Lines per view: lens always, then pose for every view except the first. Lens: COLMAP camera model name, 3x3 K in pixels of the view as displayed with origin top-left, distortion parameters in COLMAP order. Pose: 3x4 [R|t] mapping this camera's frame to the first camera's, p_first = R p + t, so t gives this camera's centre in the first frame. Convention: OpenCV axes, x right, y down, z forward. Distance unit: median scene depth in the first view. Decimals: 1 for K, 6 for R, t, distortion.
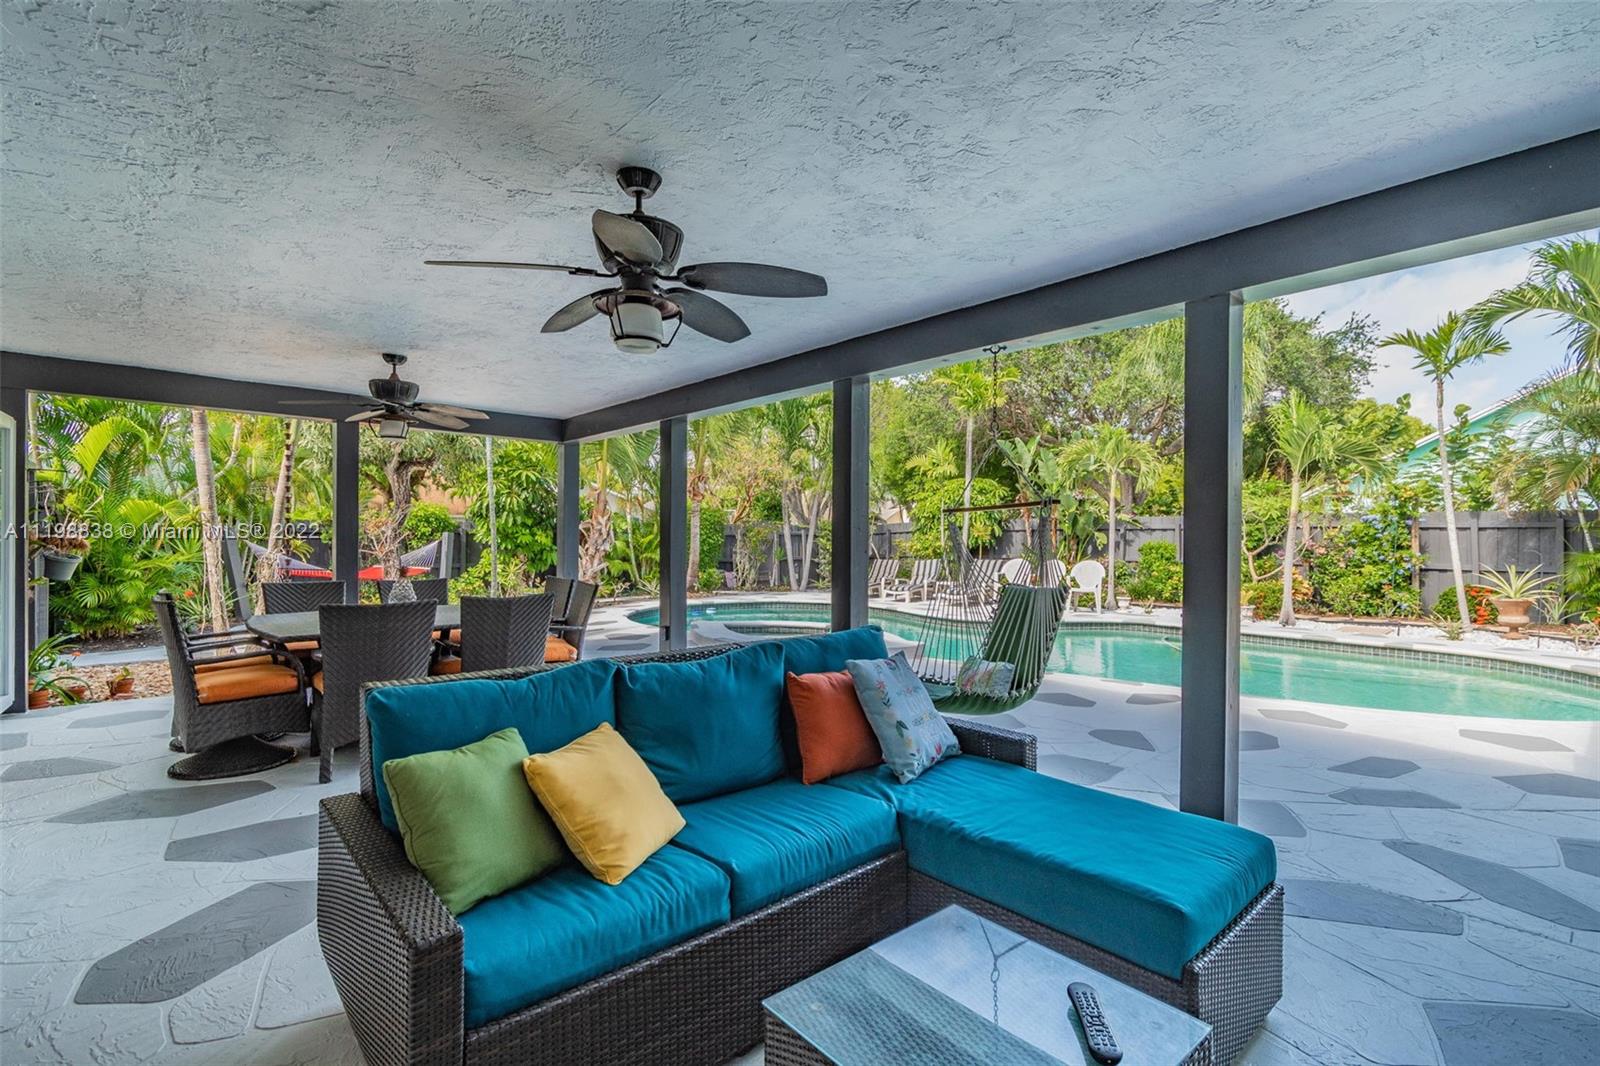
lens RADIAL K [[726.1, 0, 804.0], [0, 726.1, 537.6], [0, 0, 1]] dist [0.001523, -0.000642]
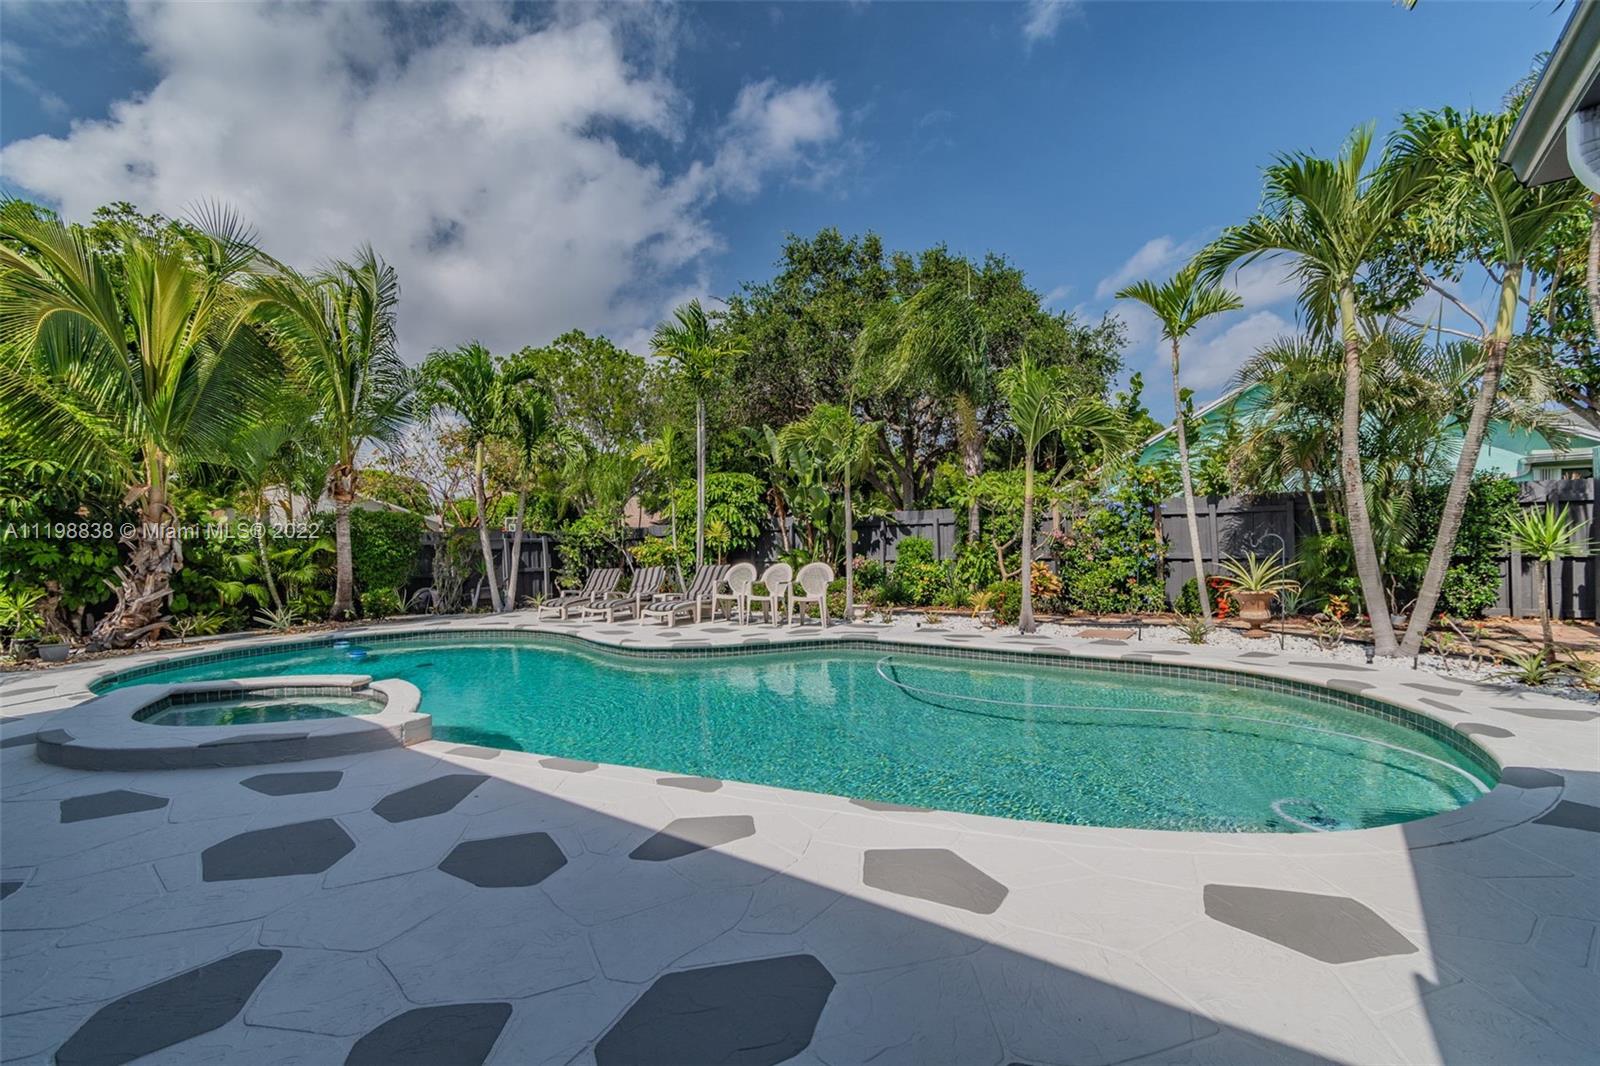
lens RADIAL K [[696.6, 0, 798.9], [0, 696.6, 540.6], [0, 0, 1]] dist [0.002194, 0.000248]
pose [[0.977345, -0.027754, 0.209825, 0.209930], [0.028765, 0.999585, -0.001767, 0.007502], [-0.209689, 0.007763, 0.977737, 0.230988]]
